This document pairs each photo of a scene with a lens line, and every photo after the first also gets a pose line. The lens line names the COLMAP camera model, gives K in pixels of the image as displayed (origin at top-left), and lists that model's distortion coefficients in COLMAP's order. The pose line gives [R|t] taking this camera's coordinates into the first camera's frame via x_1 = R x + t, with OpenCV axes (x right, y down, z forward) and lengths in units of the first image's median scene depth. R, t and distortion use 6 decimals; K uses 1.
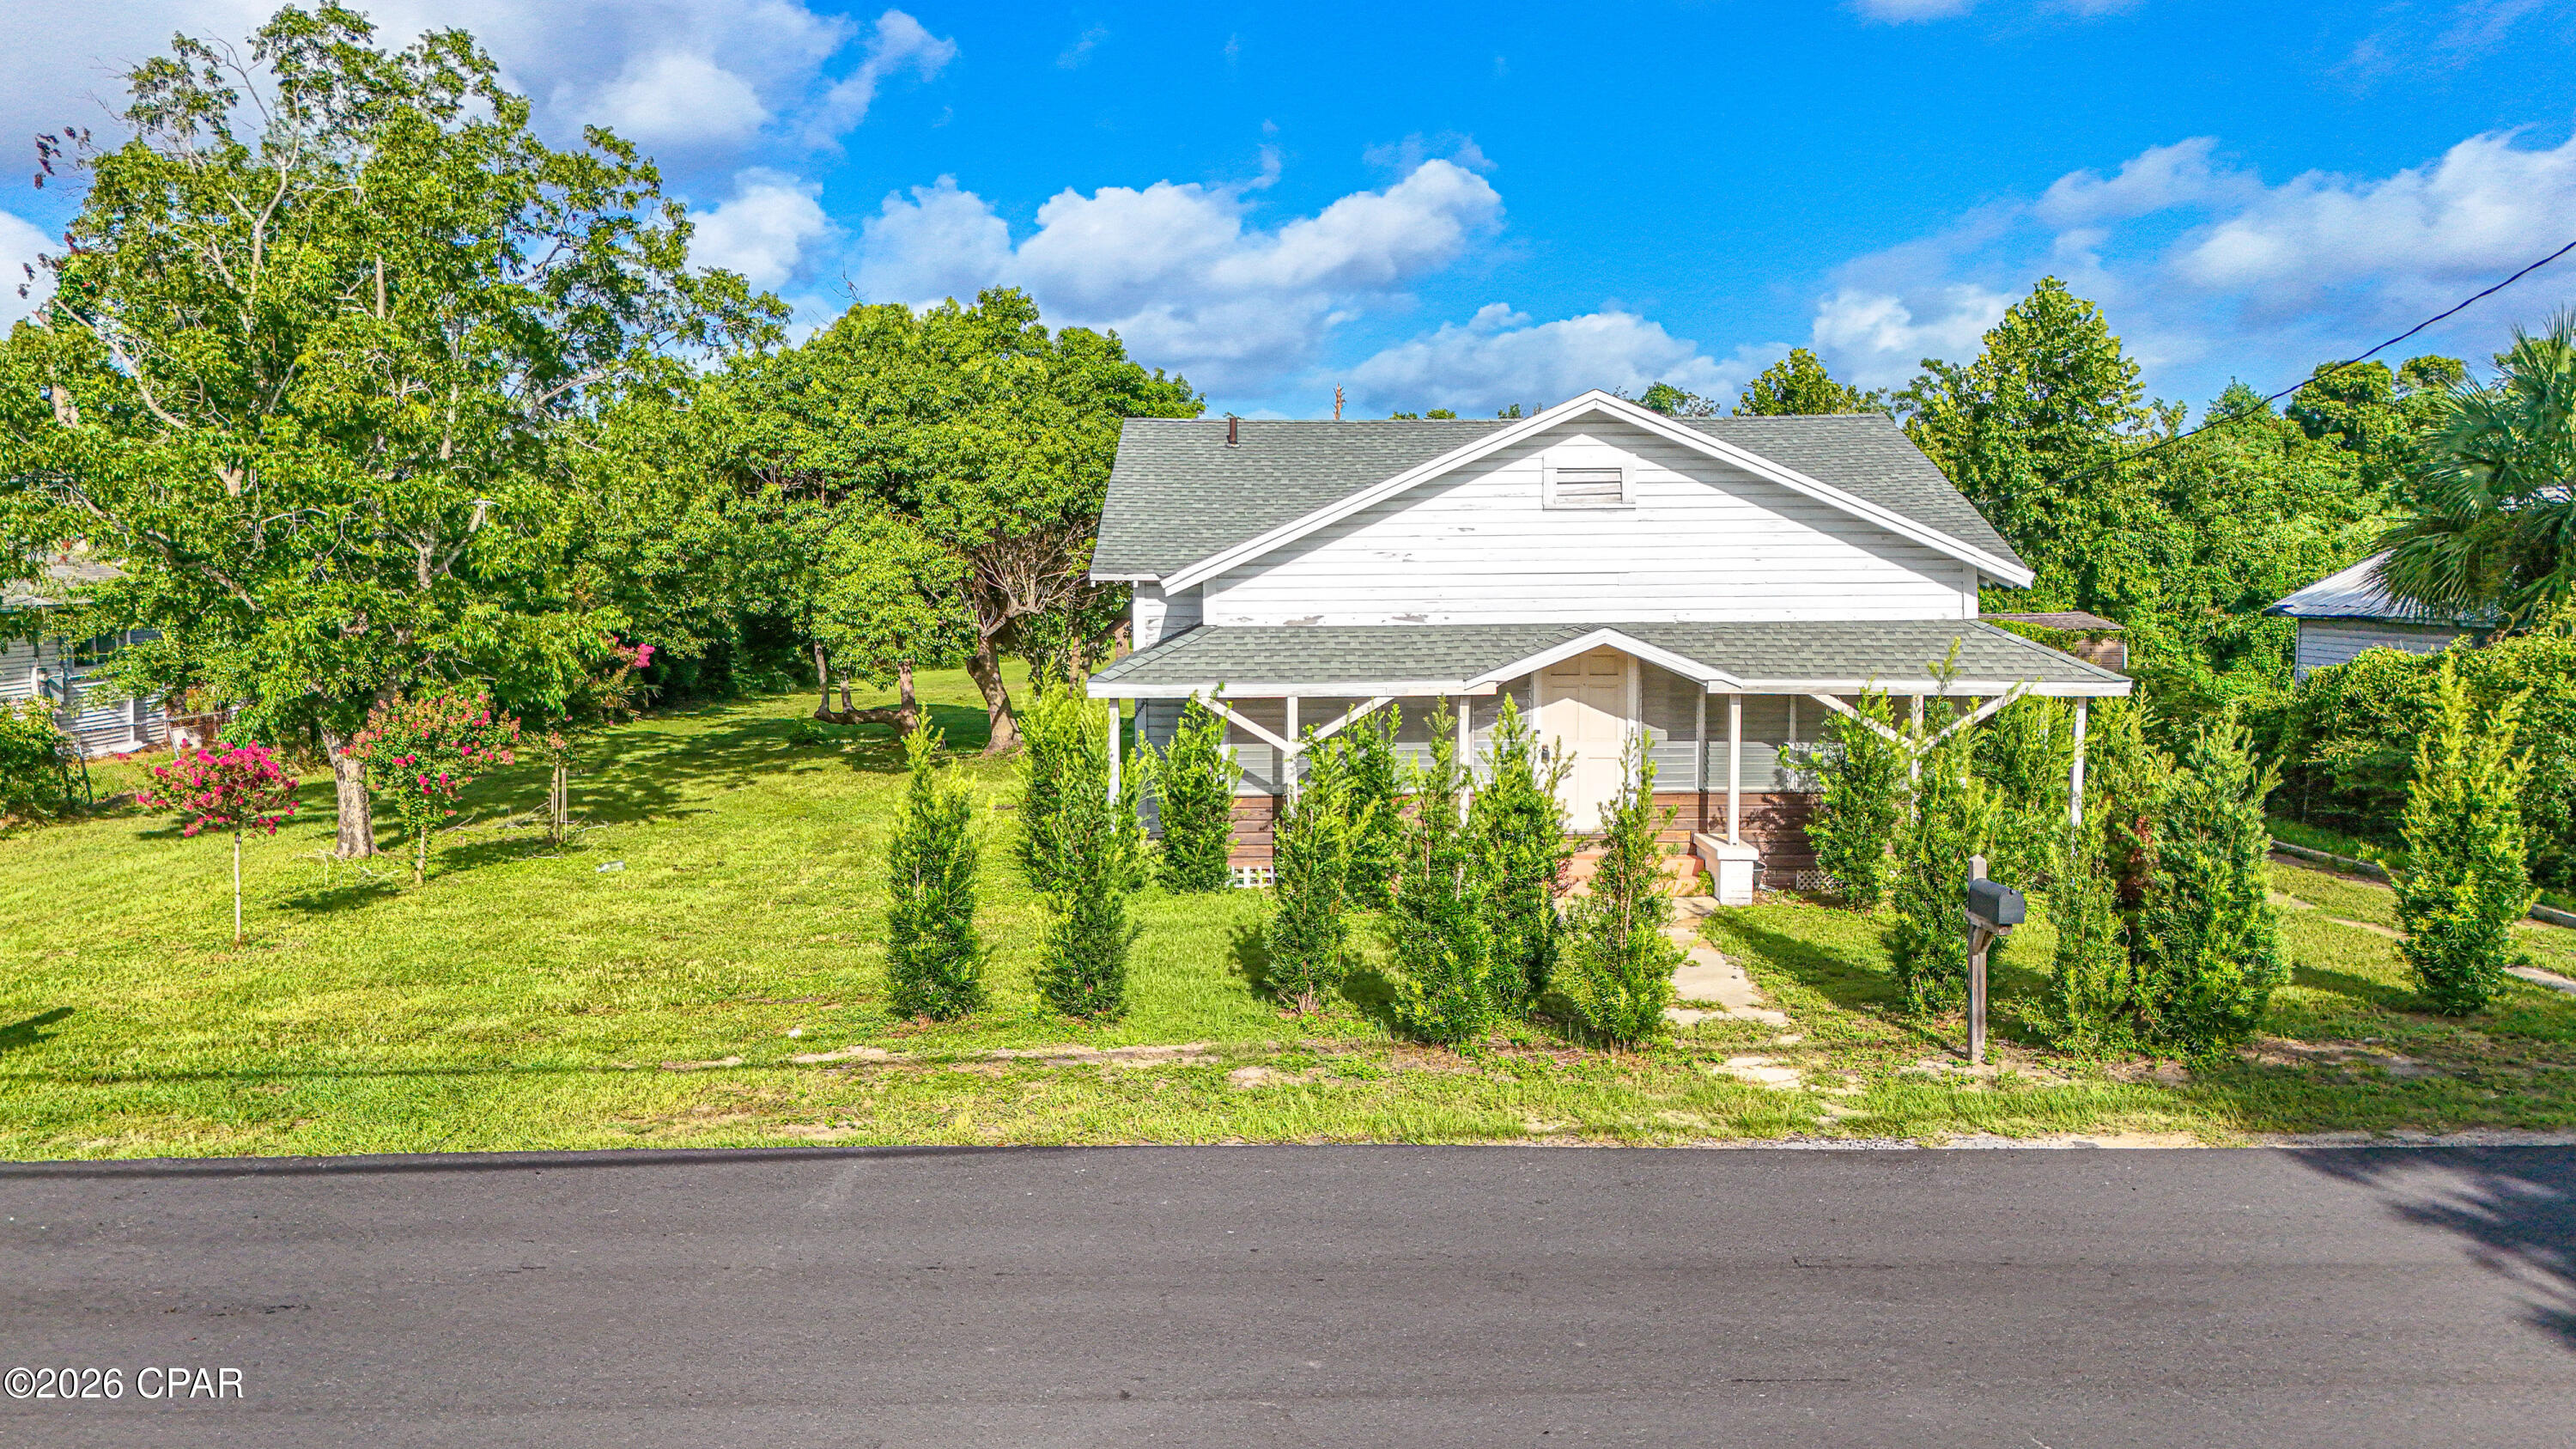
lens RADIAL K [[1916.0, 0, 1288.0], [0, 1916.0, 724.5], [0, 0, 1]] dist [0.068600, -0.037243]
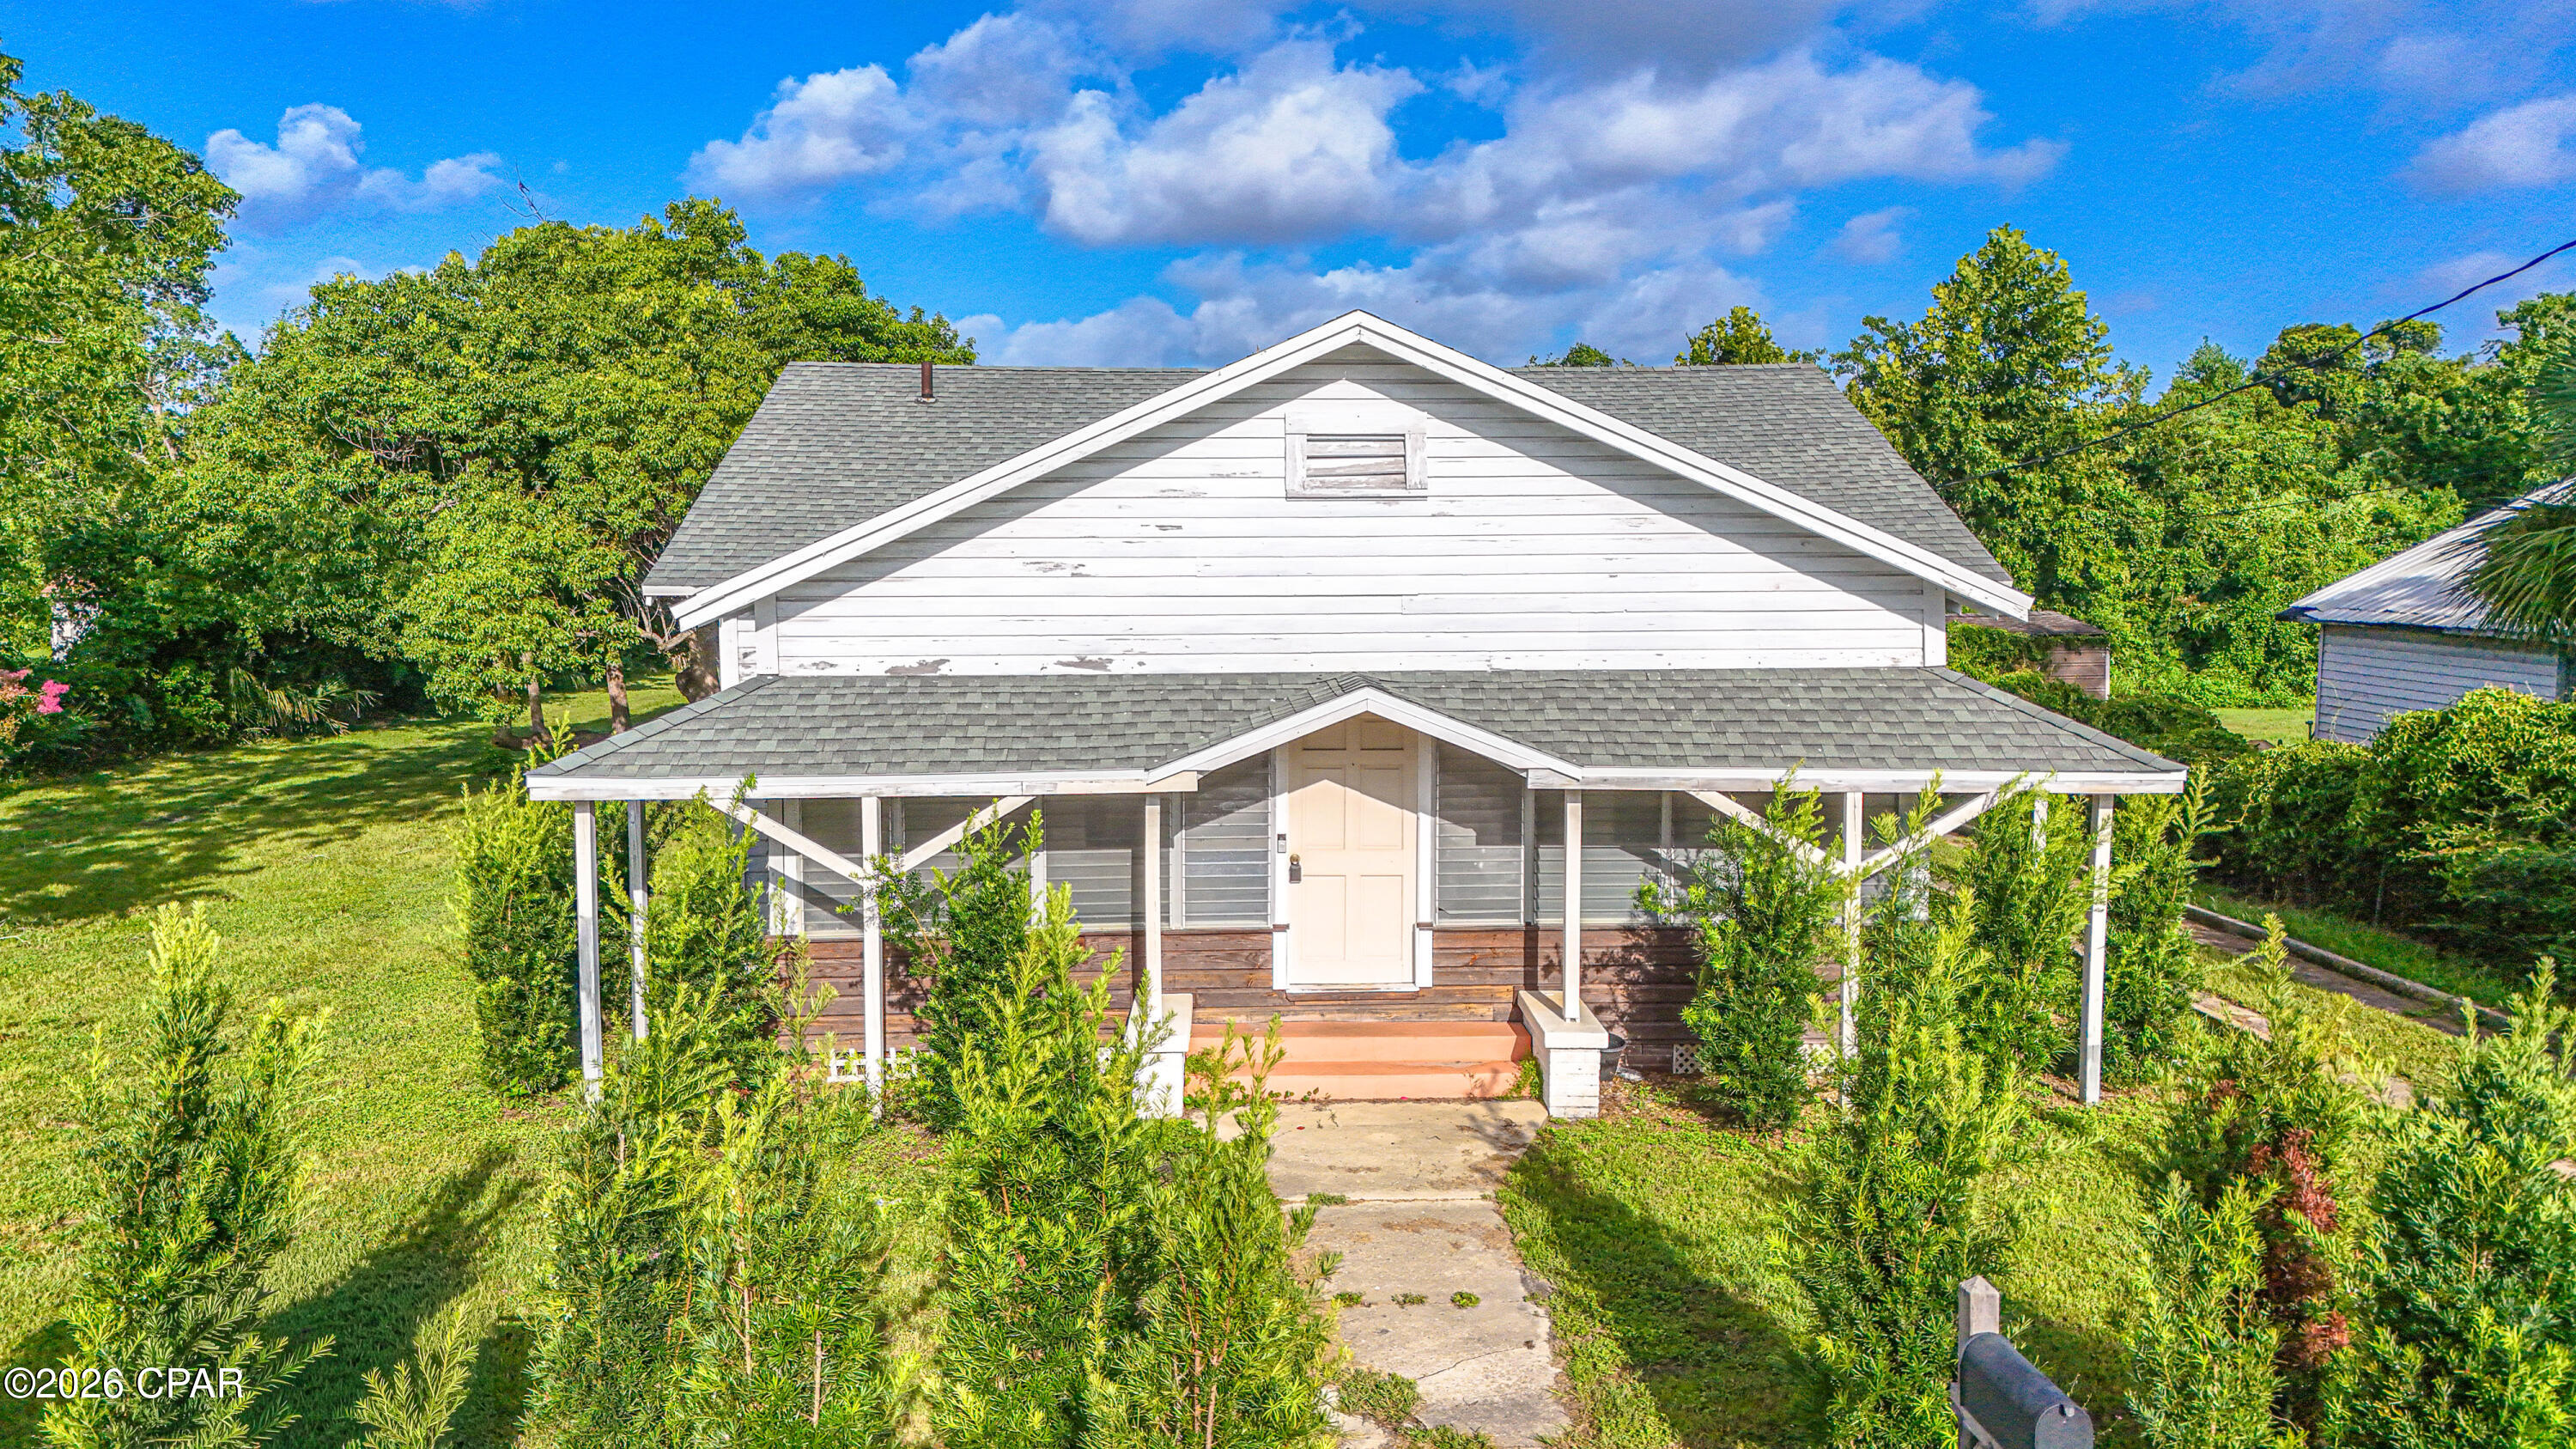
lens RADIAL K [[1916.0, 0, 1288.0], [0, 1916.0, 724.5], [0, 0, 1]] dist [0.068600, -0.037243]
pose [[0.999620, -0.000920, 0.027532, 0.074962], [0.000471, 0.999867, 0.016324, -0.029633], [-0.027544, -0.016305, 0.999488, 0.227270]]
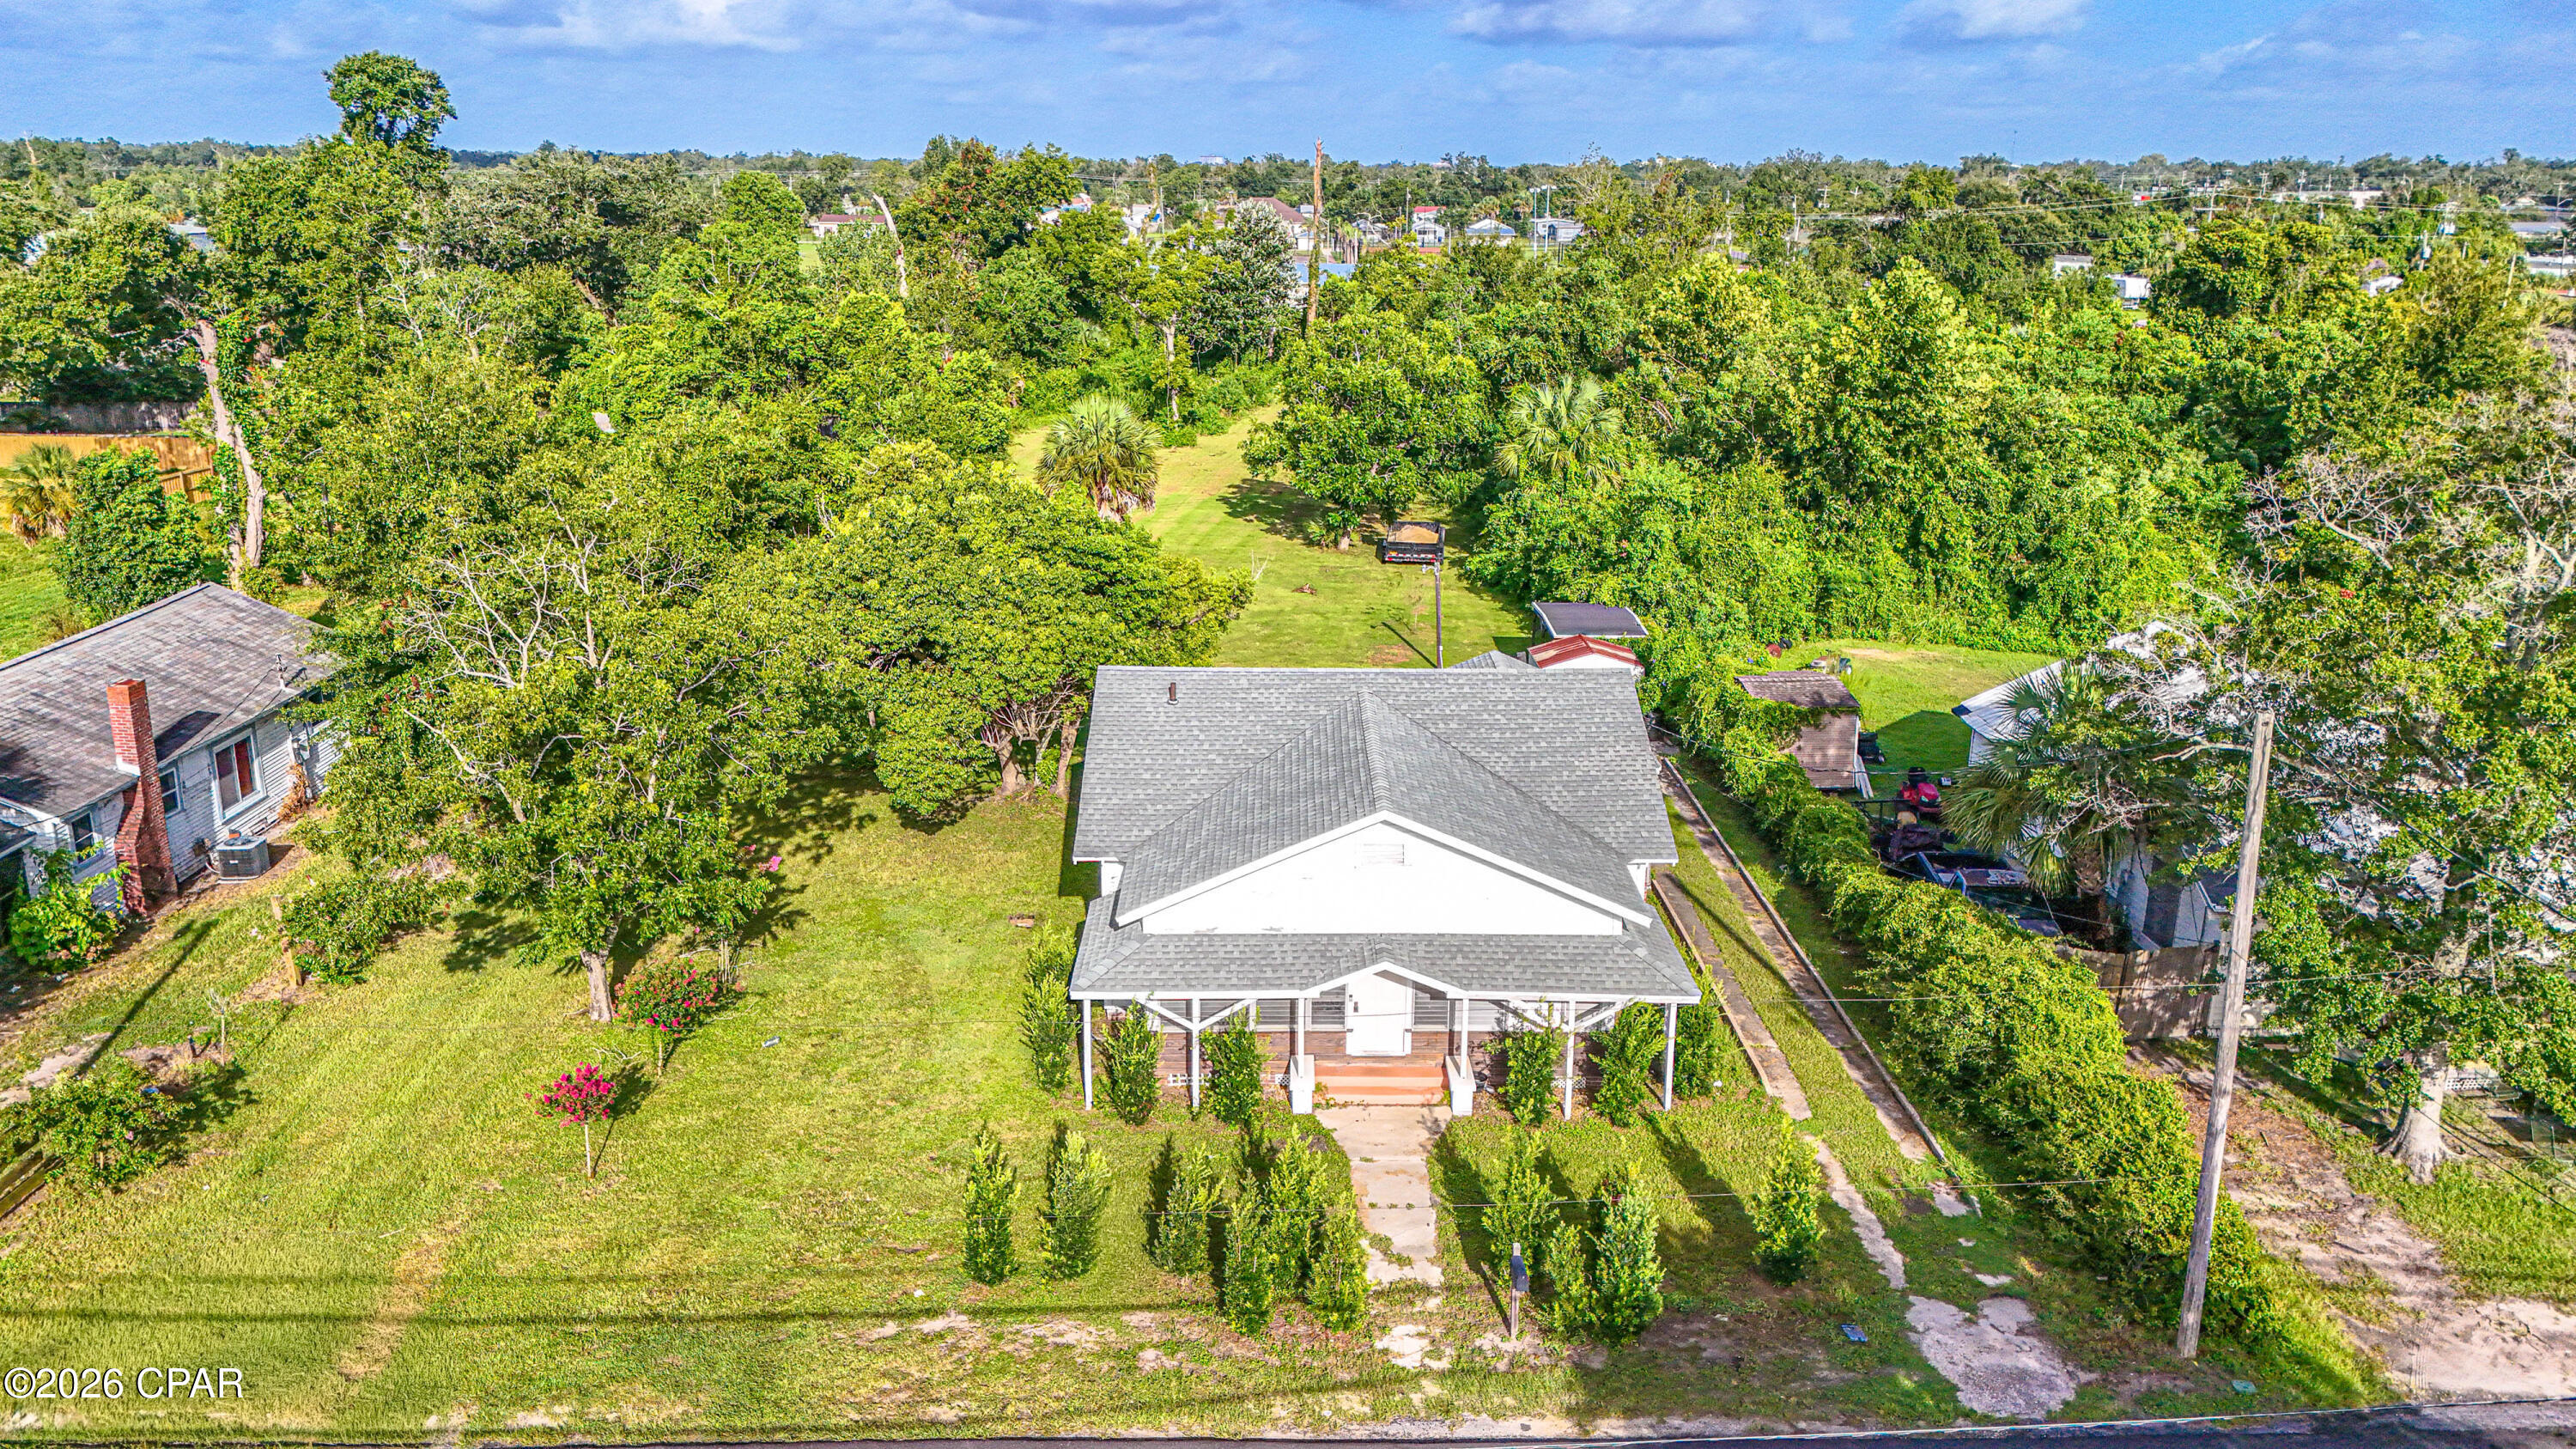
lens RADIAL K [[1916.0, 0, 1288.0], [0, 1916.0, 724.5], [0, 0, 1]] dist [0.068600, -0.037243]
pose [[0.999955, 0.008920, 0.003164, 0.045858], [-0.009369, 0.980277, 0.197407, -0.355283], [-0.001341, -0.197428, 0.980316, -0.356619]]
